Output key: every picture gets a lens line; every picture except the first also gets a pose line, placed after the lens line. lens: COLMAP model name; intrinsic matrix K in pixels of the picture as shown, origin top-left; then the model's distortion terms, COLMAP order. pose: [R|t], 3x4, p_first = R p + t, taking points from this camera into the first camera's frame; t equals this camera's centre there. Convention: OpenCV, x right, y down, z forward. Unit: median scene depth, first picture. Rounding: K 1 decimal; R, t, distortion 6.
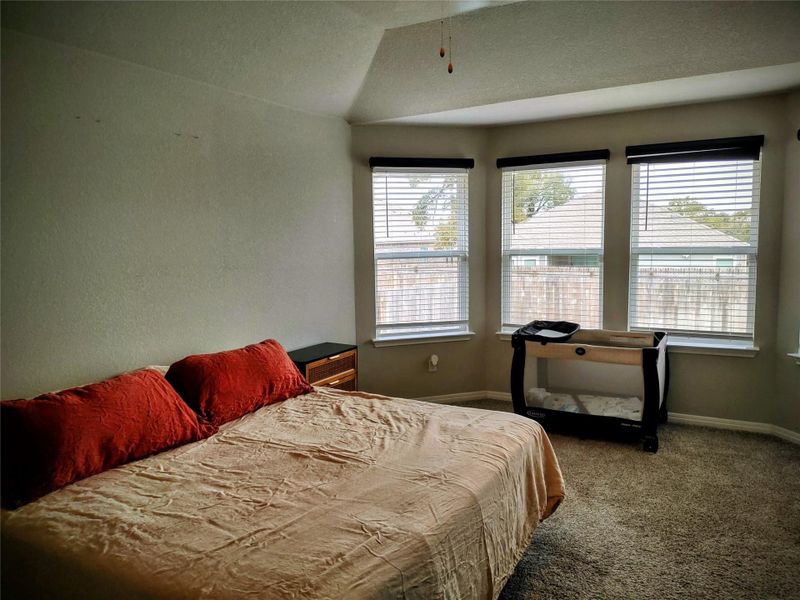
lens RADIAL K [[588.8, 0, 403.8], [0, 588.8, 301.7], [0, 0, 1]] dist [0.062060, -0.077904]
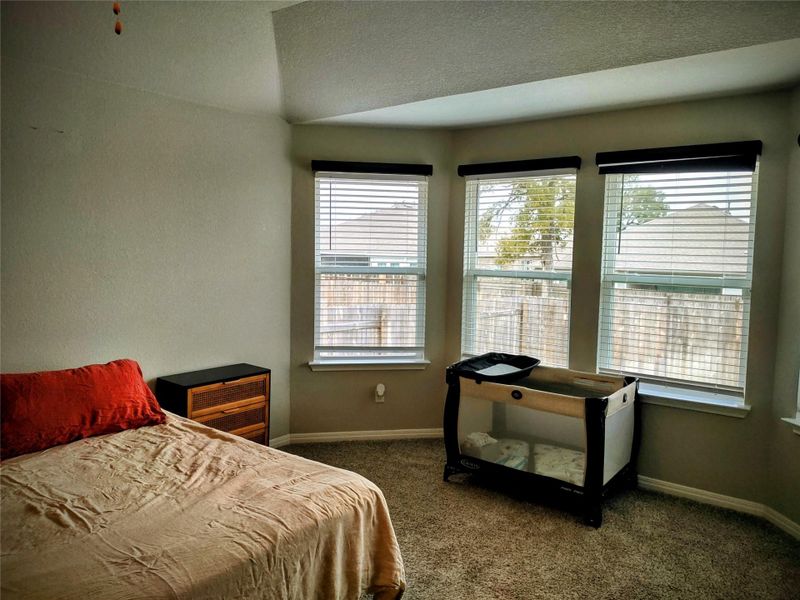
lens RADIAL K [[597.8, 0, 400.0], [0, 597.8, 300.0], [0, 0, 1]] dist [0.066052, -0.085572]
pose [[0.988375, 0.050768, -0.143311, 0.242136], [-0.054113, 0.998344, -0.019540, -0.023590], [0.142082, 0.027068, 0.989485, 0.130971]]
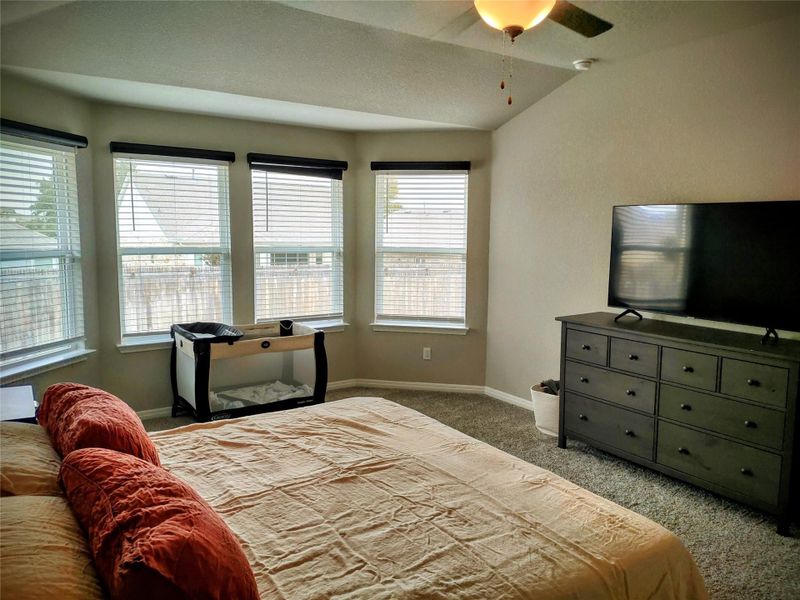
lens RADIAL K [[597.8, 0, 400.0], [0, 597.8, 300.0], [0, 0, 1]] dist [0.066052, -0.085572]
pose [[0.463287, -0.077957, 0.882773, -0.511118], [0.082020, 0.995620, 0.044878, -0.023105], [-0.882405, 0.051614, 0.467652, 0.276179]]
